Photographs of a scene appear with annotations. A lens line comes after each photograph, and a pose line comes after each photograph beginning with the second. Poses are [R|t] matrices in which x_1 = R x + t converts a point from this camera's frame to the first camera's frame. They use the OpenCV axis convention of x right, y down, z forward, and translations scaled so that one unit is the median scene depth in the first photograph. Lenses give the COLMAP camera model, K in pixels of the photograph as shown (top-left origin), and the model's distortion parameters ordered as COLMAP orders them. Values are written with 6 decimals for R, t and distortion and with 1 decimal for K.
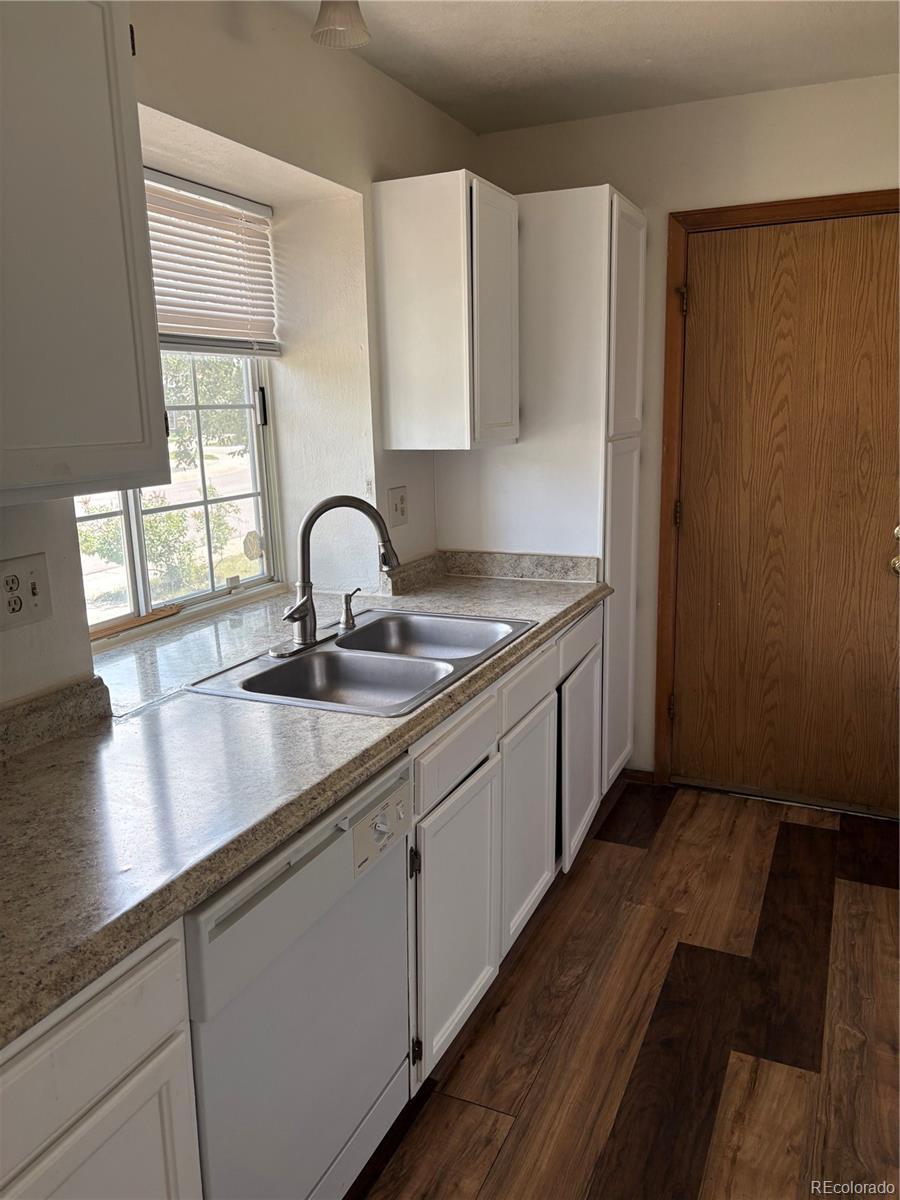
lens RADIAL K [[905.4, 0, 447.2], [0, 905.4, 597.6], [0, 0, 1]] dist [-0.012172, -0.020182]
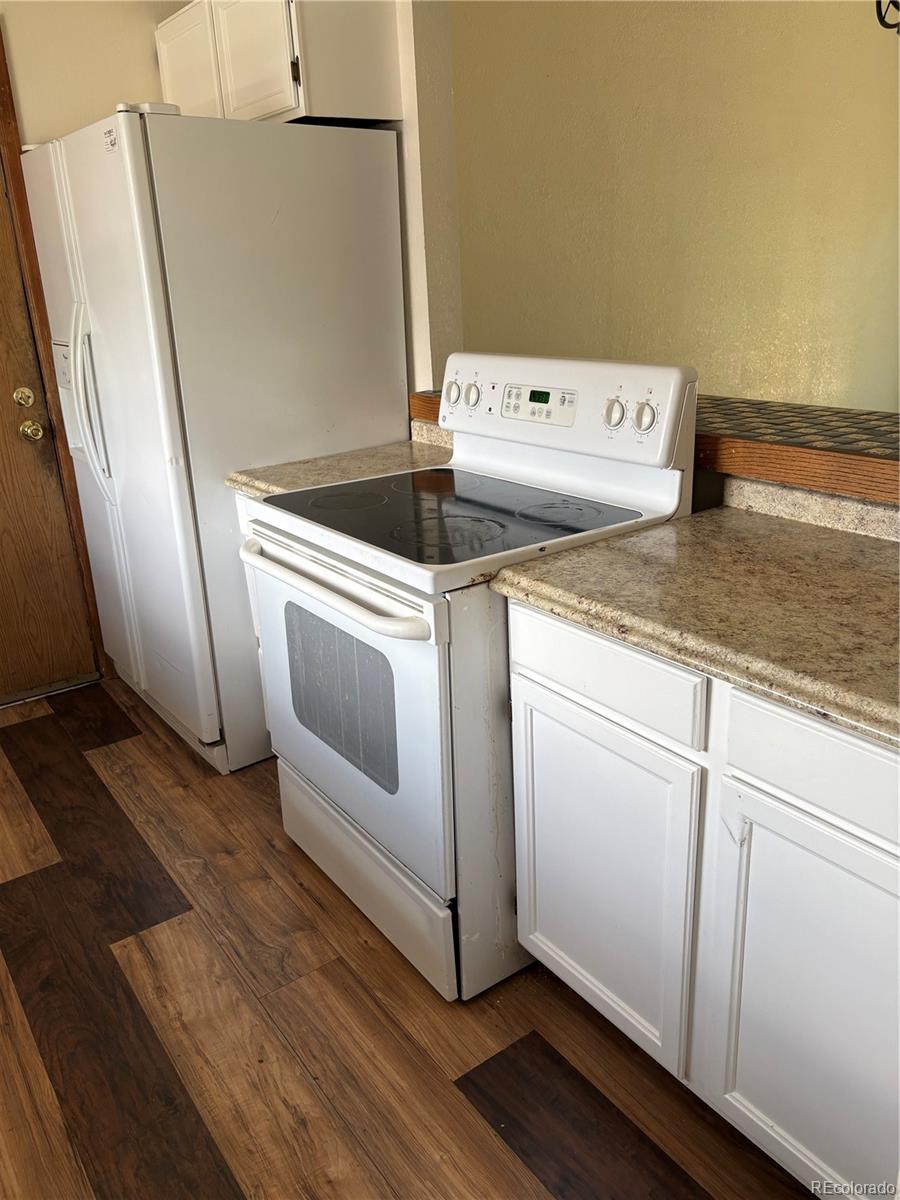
lens RADIAL K [[905.4, 0, 445.5], [0, 905.4, 593.6], [0, 0, 1]] dist [-0.012172, -0.020182]
pose [[0.488914, -0.303050, 0.818000, -0.152514], [0.220973, 0.950157, 0.219937, 0.020498], [-0.843880, 0.073226, 0.531511, 0.153464]]
